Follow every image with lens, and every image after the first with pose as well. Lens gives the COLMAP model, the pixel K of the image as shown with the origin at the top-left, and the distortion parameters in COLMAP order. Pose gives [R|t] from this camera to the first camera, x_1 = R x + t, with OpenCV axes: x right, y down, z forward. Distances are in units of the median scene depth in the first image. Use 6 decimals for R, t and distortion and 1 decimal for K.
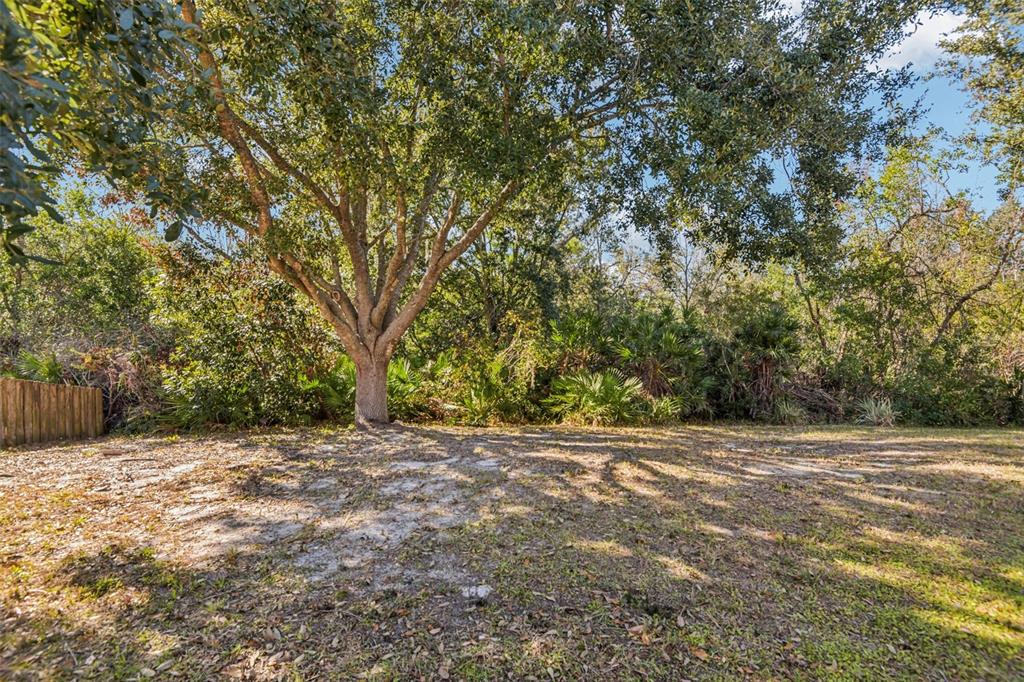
lens RADIAL K [[478.5, 0, 507.3], [0, 478.5, 346.1], [0, 0, 1]] dist [-0.001769, 0.000141]
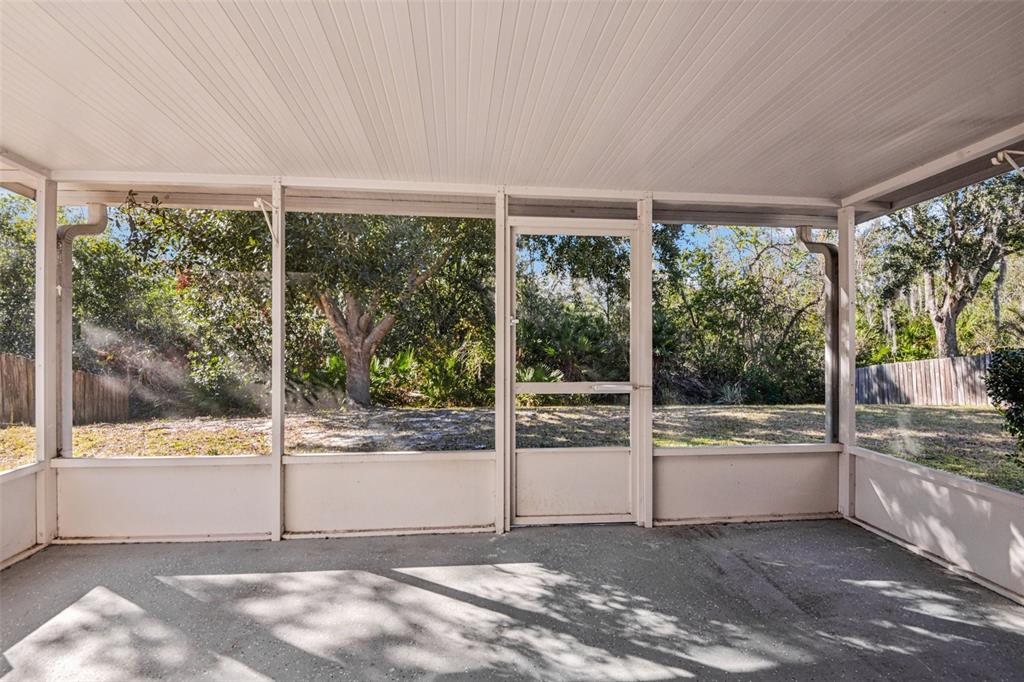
lens RADIAL K [[478.5, 0, 511.1], [0, 478.5, 344.4], [0, 0, 1]] dist [-0.001769, 0.000141]
pose [[0.989064, 0.001986, 0.147477, -0.053126], [-0.001339, 0.999989, -0.004484, 0.001123], [-0.147484, 0.004238, 0.989055, -0.270946]]
